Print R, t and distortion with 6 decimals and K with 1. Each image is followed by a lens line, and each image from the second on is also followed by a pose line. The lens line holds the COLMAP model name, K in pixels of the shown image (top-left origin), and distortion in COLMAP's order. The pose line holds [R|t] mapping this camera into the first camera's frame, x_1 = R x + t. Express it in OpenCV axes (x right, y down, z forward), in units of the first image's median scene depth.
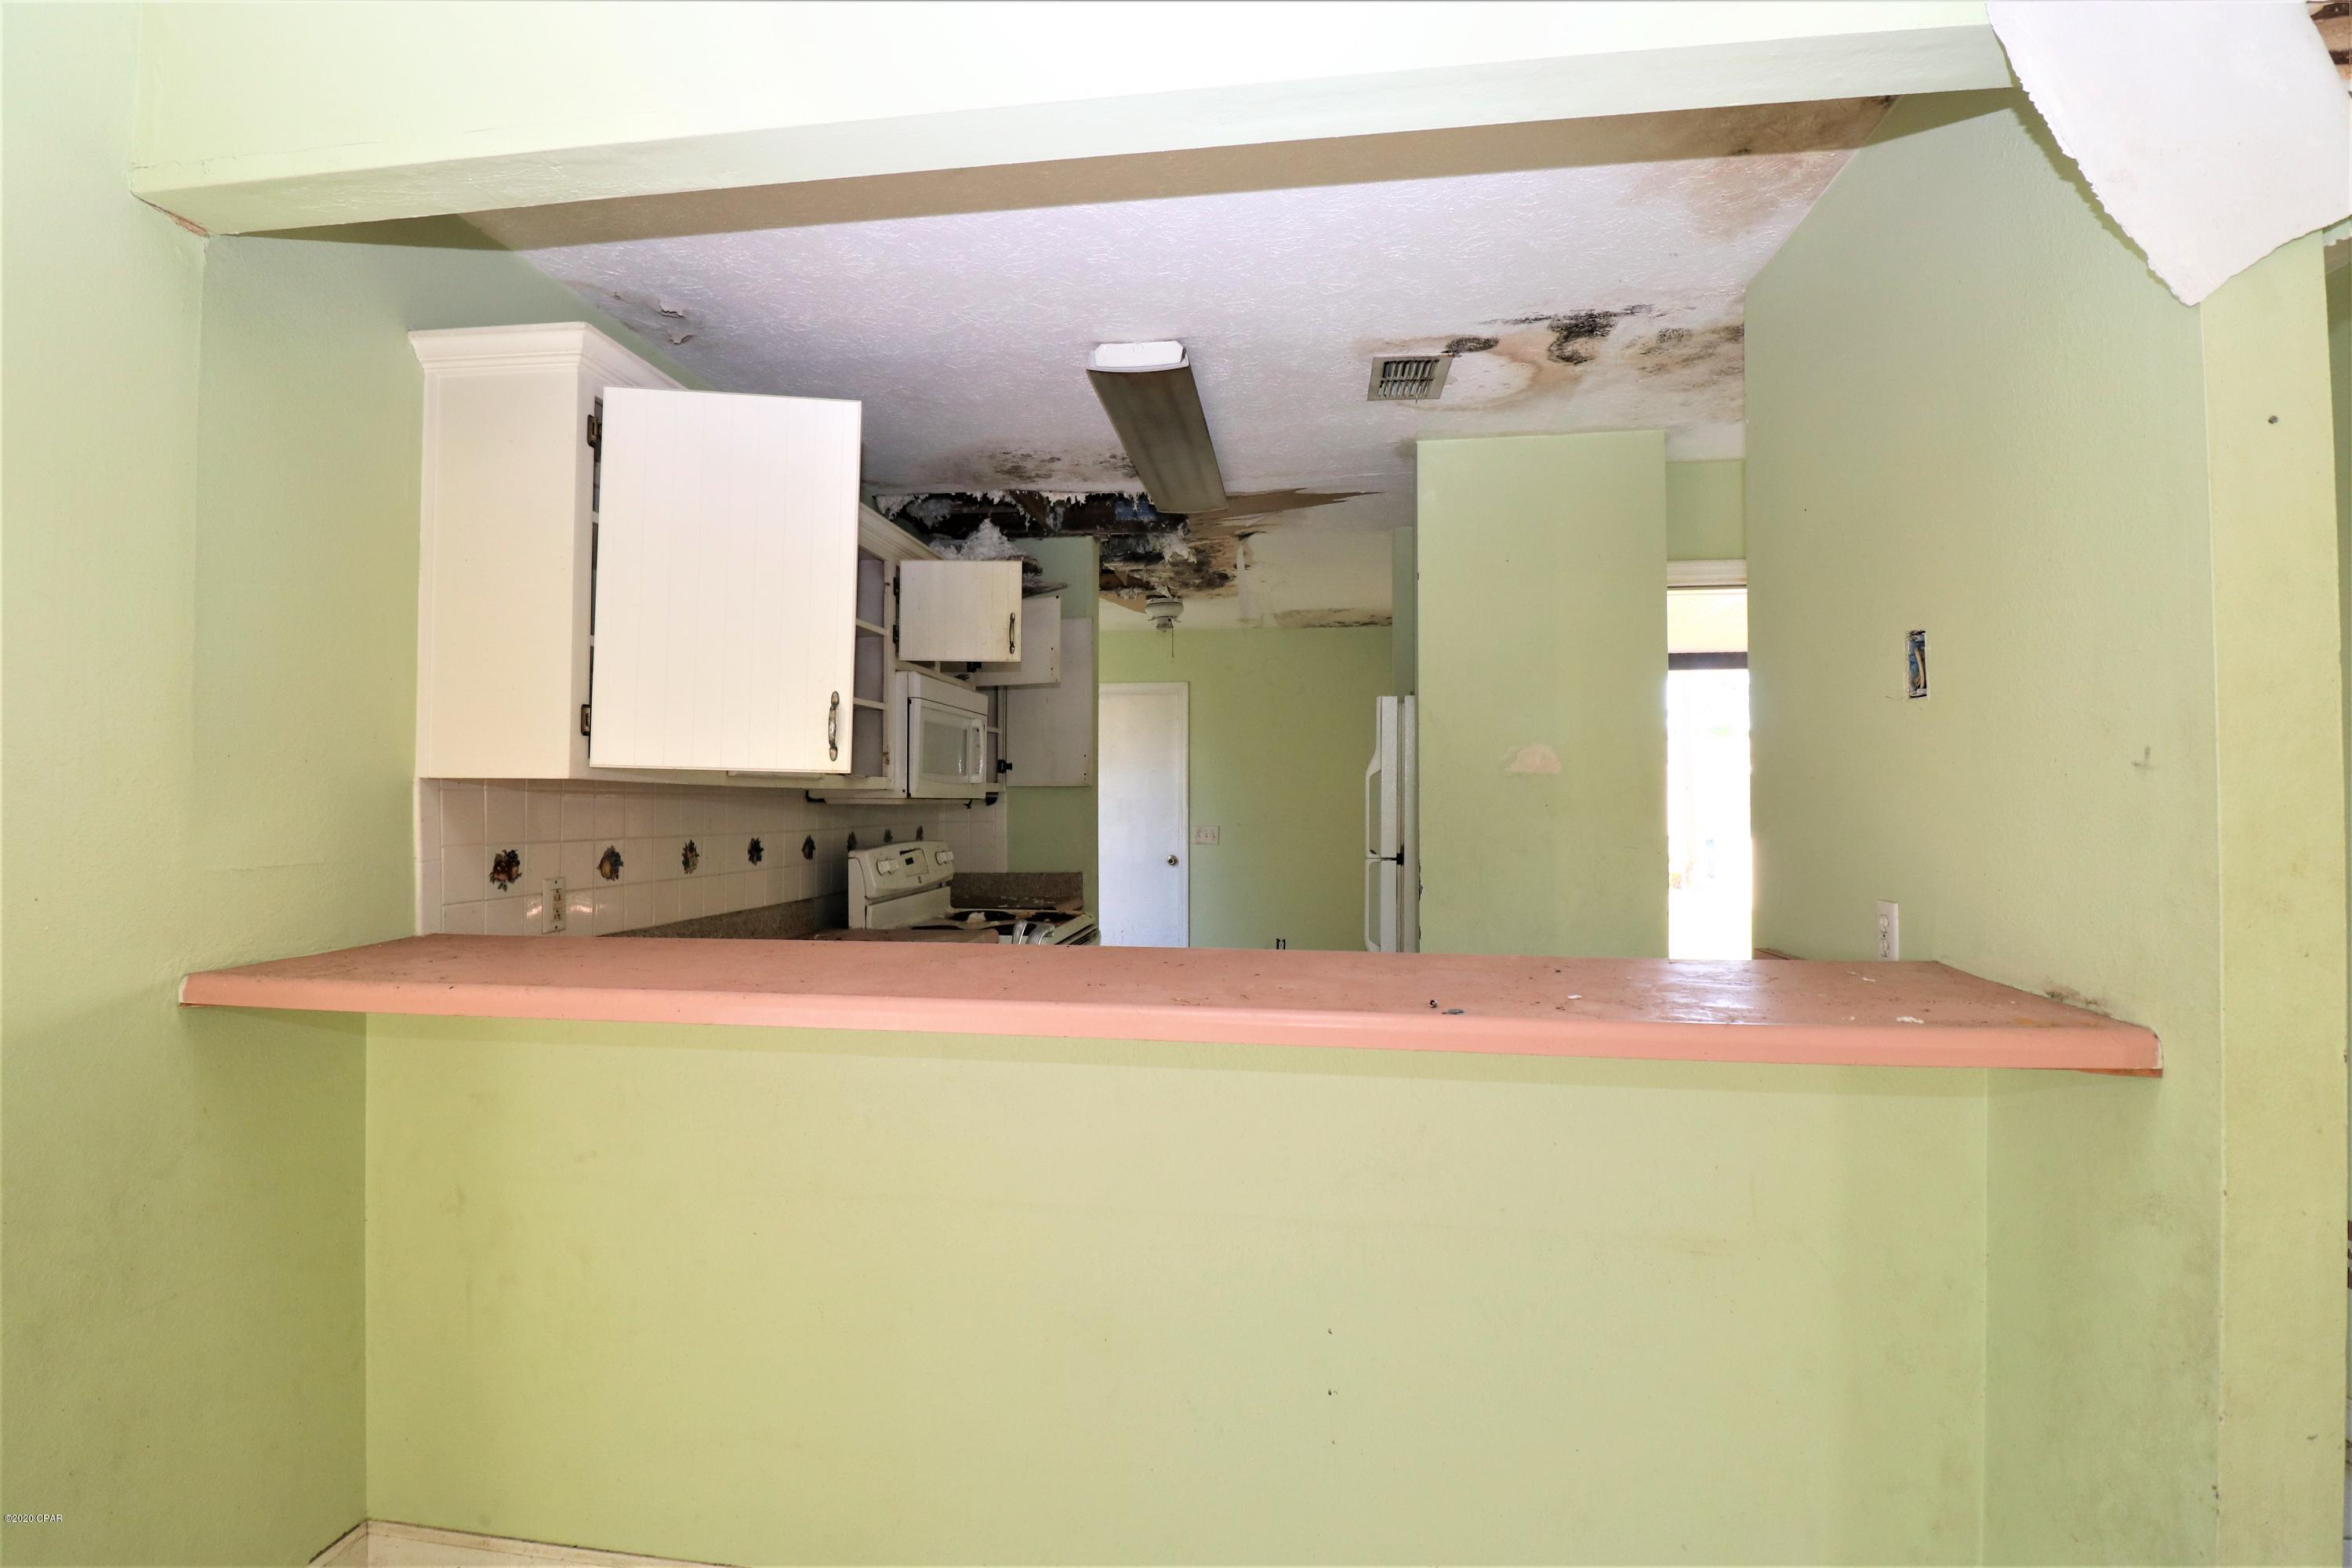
lens RADIAL K [[1096.5, 0, 1176.0], [0, 1096.5, 784.0], [0, 0, 1]] dist [-0.028317, -0.000311]
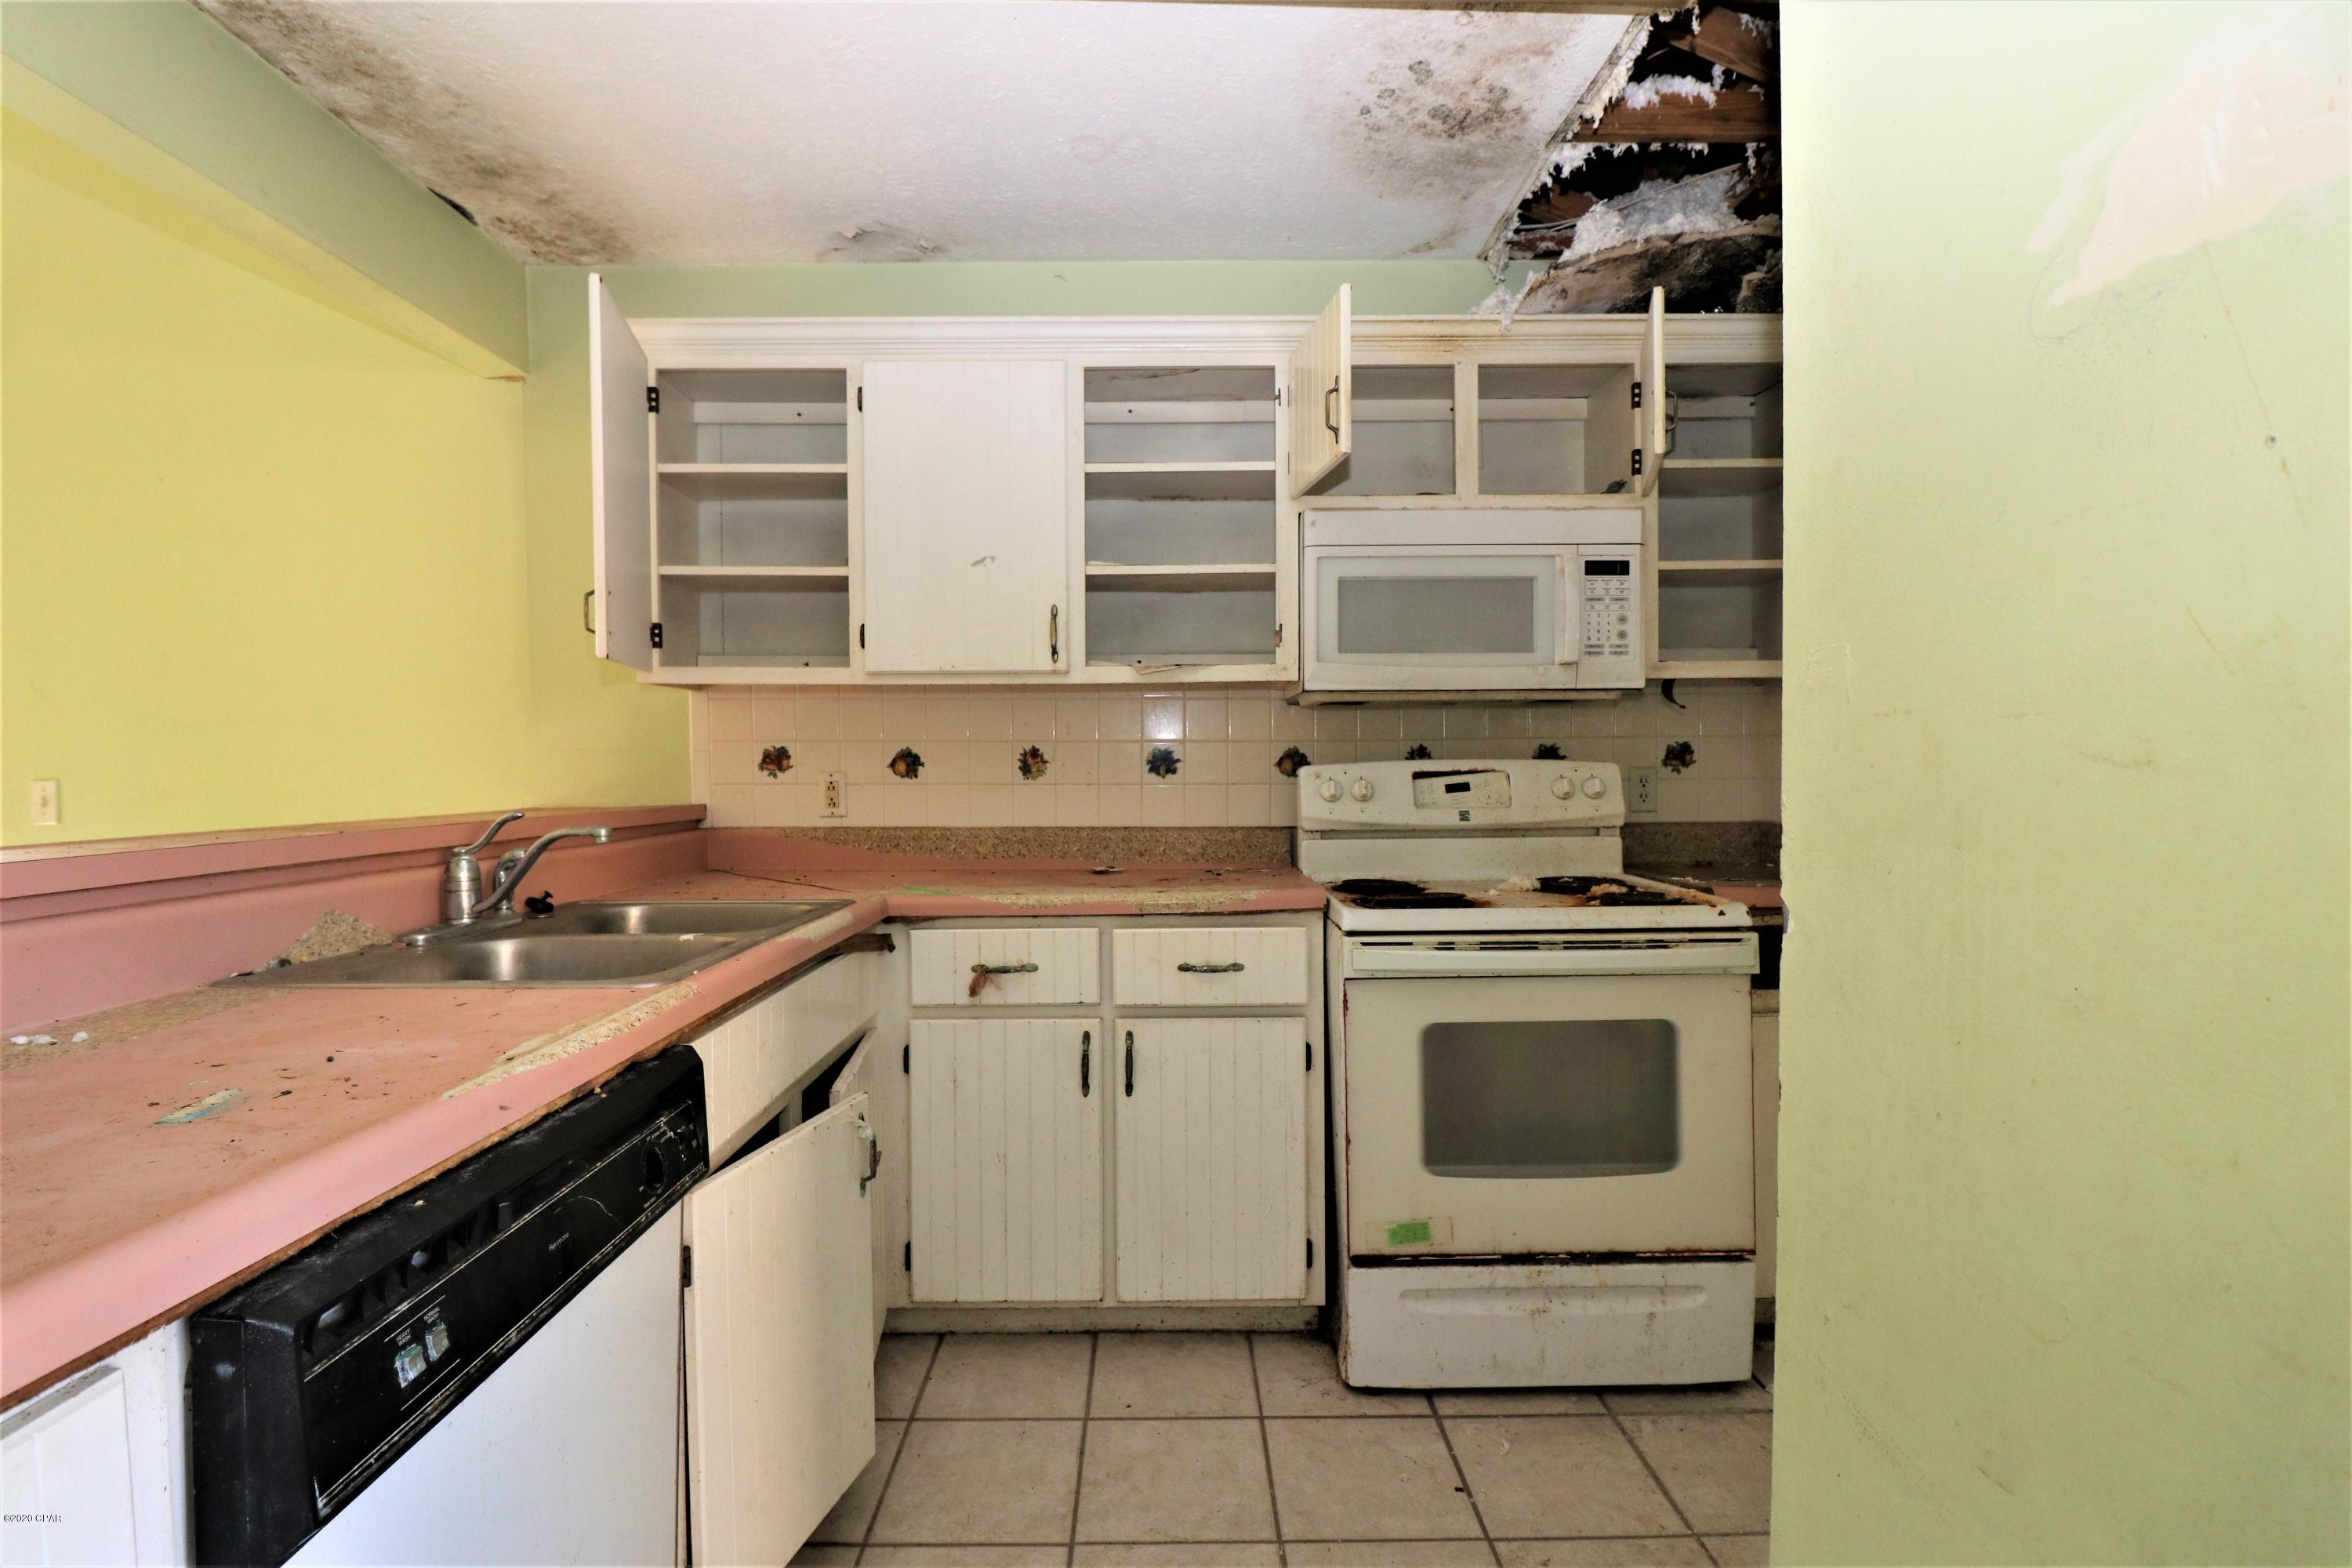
lens RADIAL K [[1096.5, 0, 1176.0], [0, 1096.5, 784.0], [0, 0, 1]] dist [-0.028317, -0.000311]
pose [[0.134146, 0.017621, -0.990805, 0.534498], [0.020386, 0.999581, 0.020537, 0.068677], [0.990752, -0.022953, 0.133731, 1.001926]]
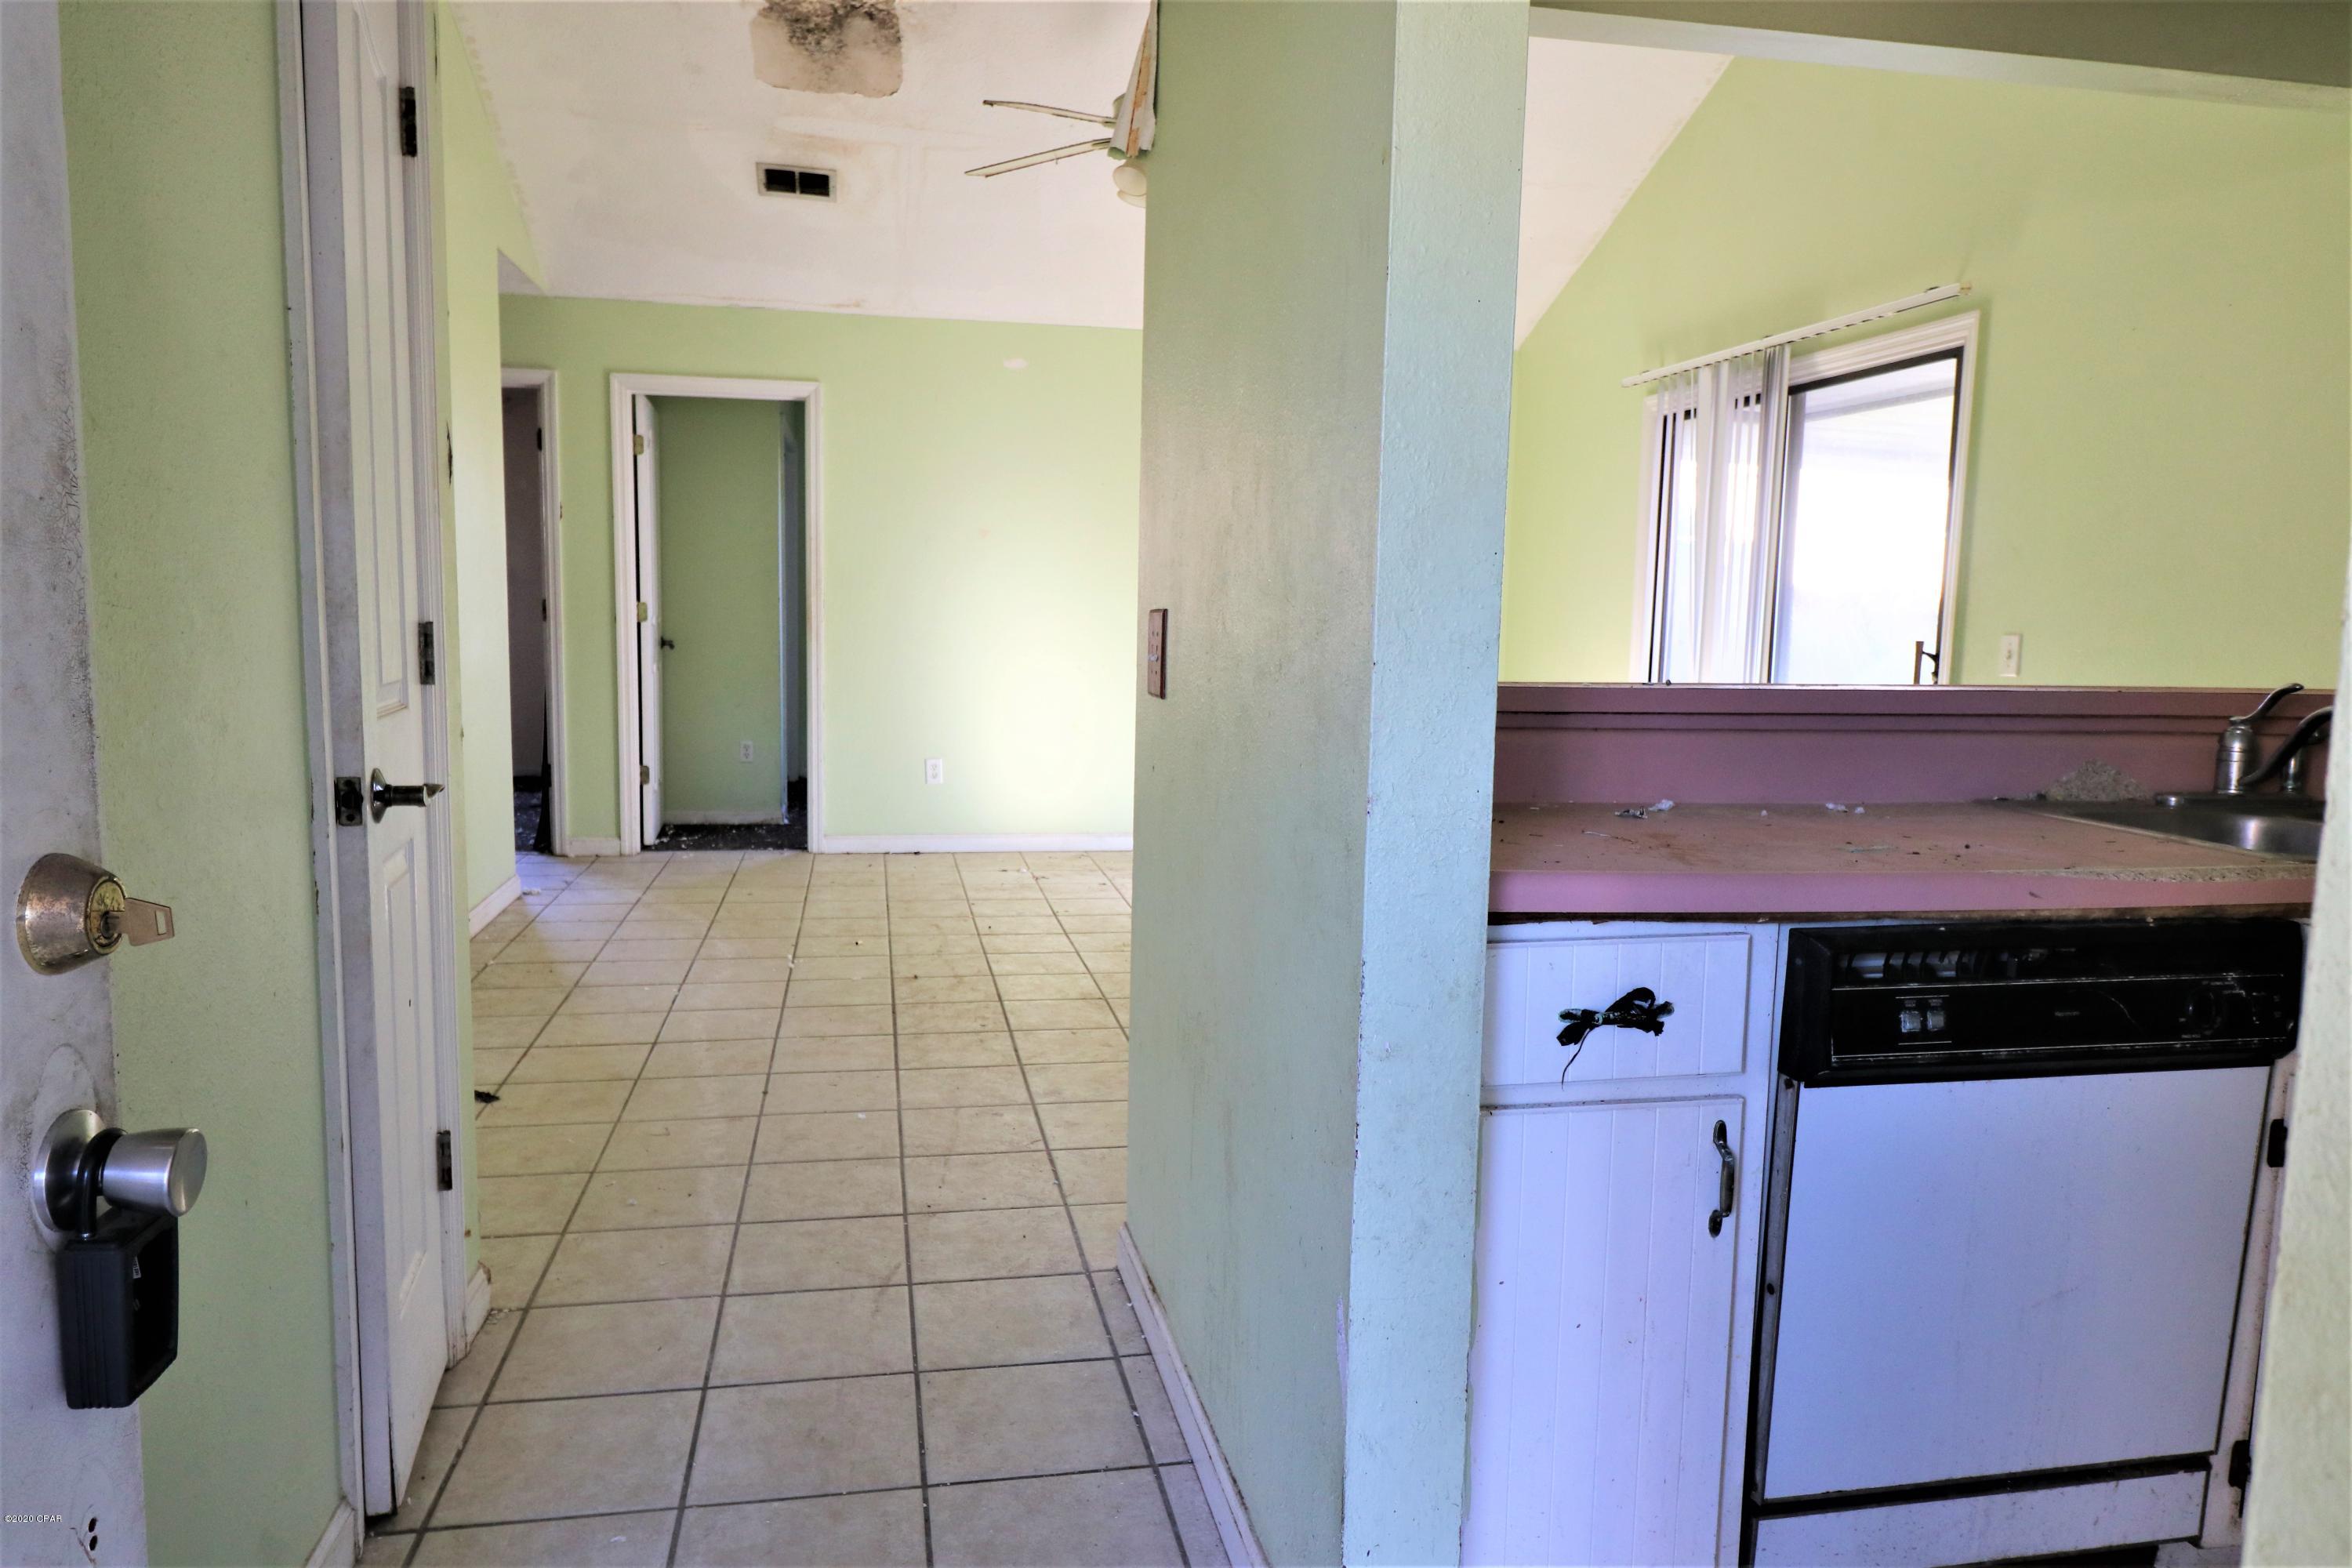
lens RADIAL K [[1590.2, 0, 1176.0], [0, 1590.2, 784.0], [0, 0, 1]] dist [-0.000018, -0.000464]
pose [[-0.950067, 0.019694, -0.311424, 0.955074], [-0.011775, 0.995033, 0.098848, 0.060712], [0.311824, 0.097579, -0.945116, 1.796079]]
